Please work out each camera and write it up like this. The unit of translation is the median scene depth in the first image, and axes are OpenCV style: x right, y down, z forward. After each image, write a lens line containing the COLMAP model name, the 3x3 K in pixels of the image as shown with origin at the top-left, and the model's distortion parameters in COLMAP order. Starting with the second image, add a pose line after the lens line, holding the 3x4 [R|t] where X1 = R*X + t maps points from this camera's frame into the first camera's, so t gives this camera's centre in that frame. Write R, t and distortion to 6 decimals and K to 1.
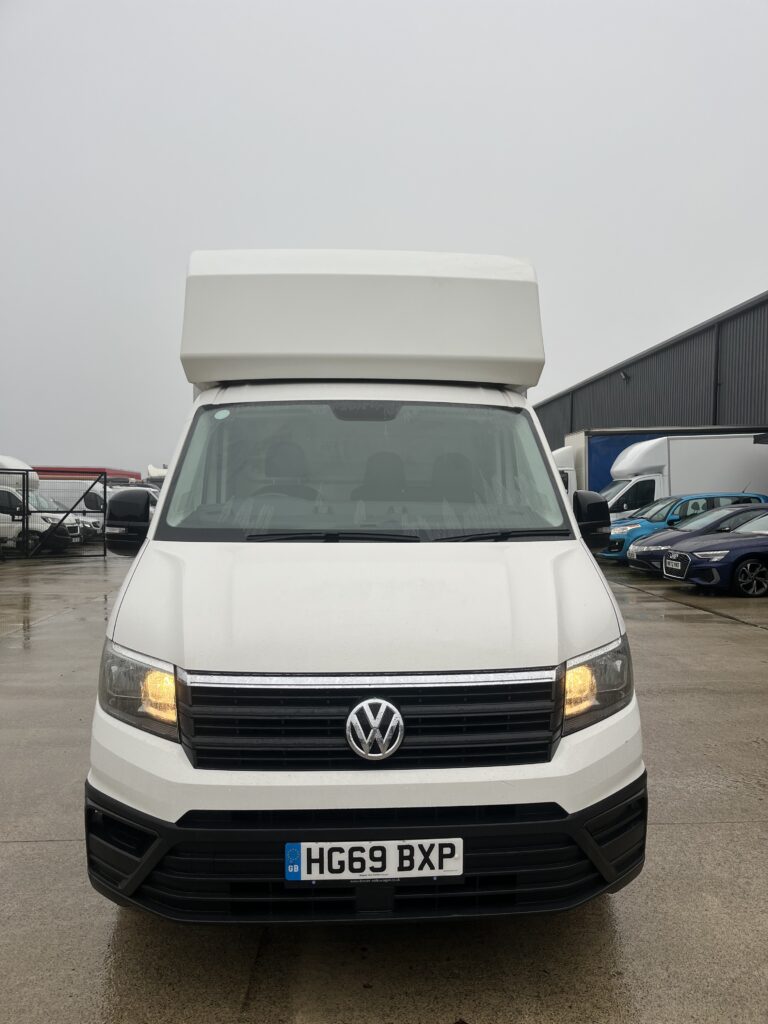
lens RADIAL K [[768.8, 0, 383.5], [0, 768.8, 510.4], [0, 0, 1]] dist [-0.011361, -0.011207]
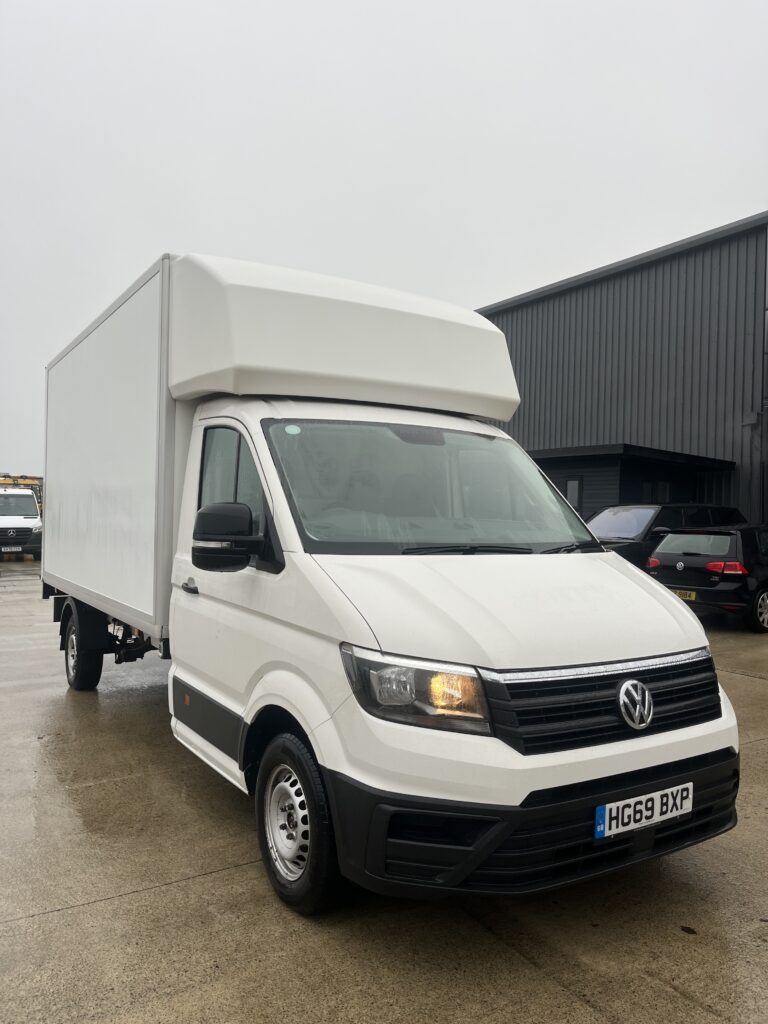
lens RADIAL K [[768.8, 0, 383.8], [0, 768.8, 516.2], [0, 0, 1]] dist [-0.011361, -0.011207]
pose [[0.888036, 0.013684, 0.459571, -0.958789], [-0.007374, 0.999852, -0.015523, 0.005982], [-0.459716, 0.010396, 0.888005, 0.095372]]
